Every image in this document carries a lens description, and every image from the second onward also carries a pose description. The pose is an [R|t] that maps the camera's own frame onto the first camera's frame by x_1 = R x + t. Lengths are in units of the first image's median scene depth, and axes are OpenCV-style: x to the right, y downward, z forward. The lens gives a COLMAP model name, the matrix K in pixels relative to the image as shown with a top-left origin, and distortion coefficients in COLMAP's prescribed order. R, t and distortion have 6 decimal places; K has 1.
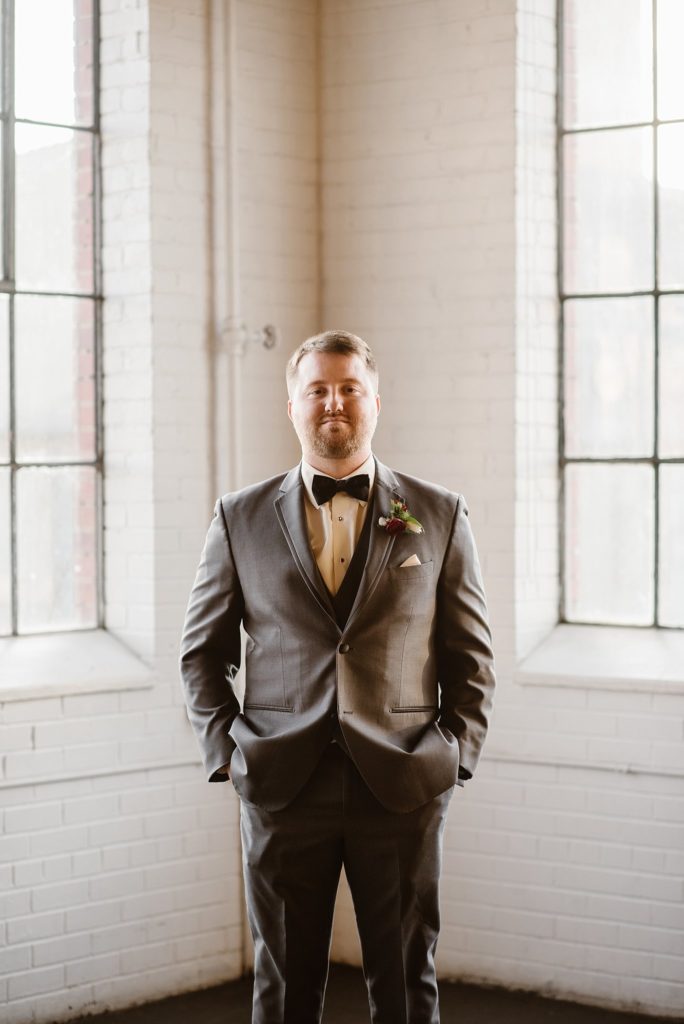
lens RADIAL K [[2489.8, 0, 342.0], [0, 2489.8, 512.0], [0, 0, 1]] dist [-0.091367, -0.117681]
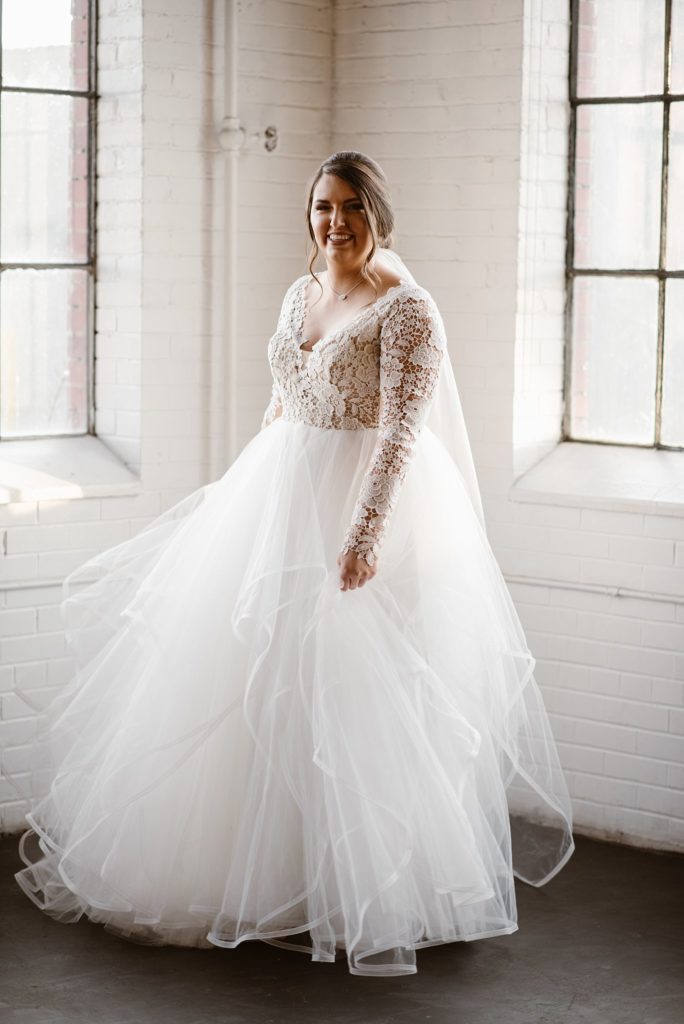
lens RADIAL K [[2489.8, 0, 342.0], [0, 2489.8, 512.0], [0, 0, 1]] dist [-0.091367, -0.117681]
pose [[0.995836, 0.026945, -0.087089, 0.088489], [-0.020600, 0.997122, 0.072956, 0.003578], [0.088804, -0.070858, 0.993526, 0.029940]]
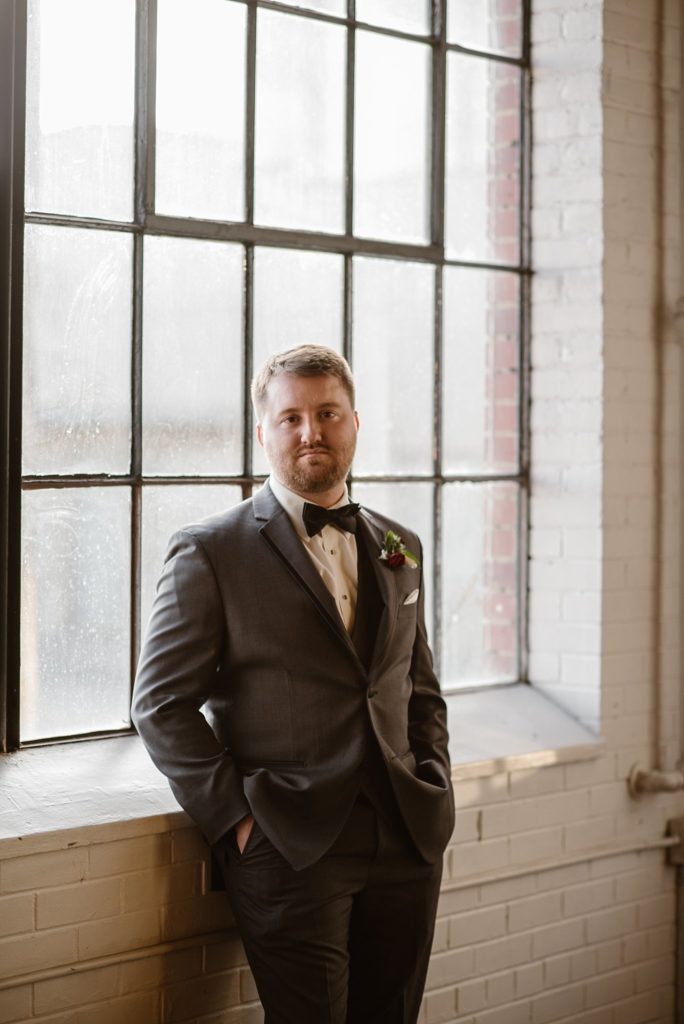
lens RADIAL K [[2489.8, 0, 342.0], [0, 2489.8, 512.0], [0, 0, 1]] dist [-0.091367, -0.117681]
pose [[0.999385, 0.013560, 0.032339, -0.182468], [-0.013732, 0.999893, 0.005094, -0.011669], [-0.032266, -0.005535, 0.999464, 0.197591]]
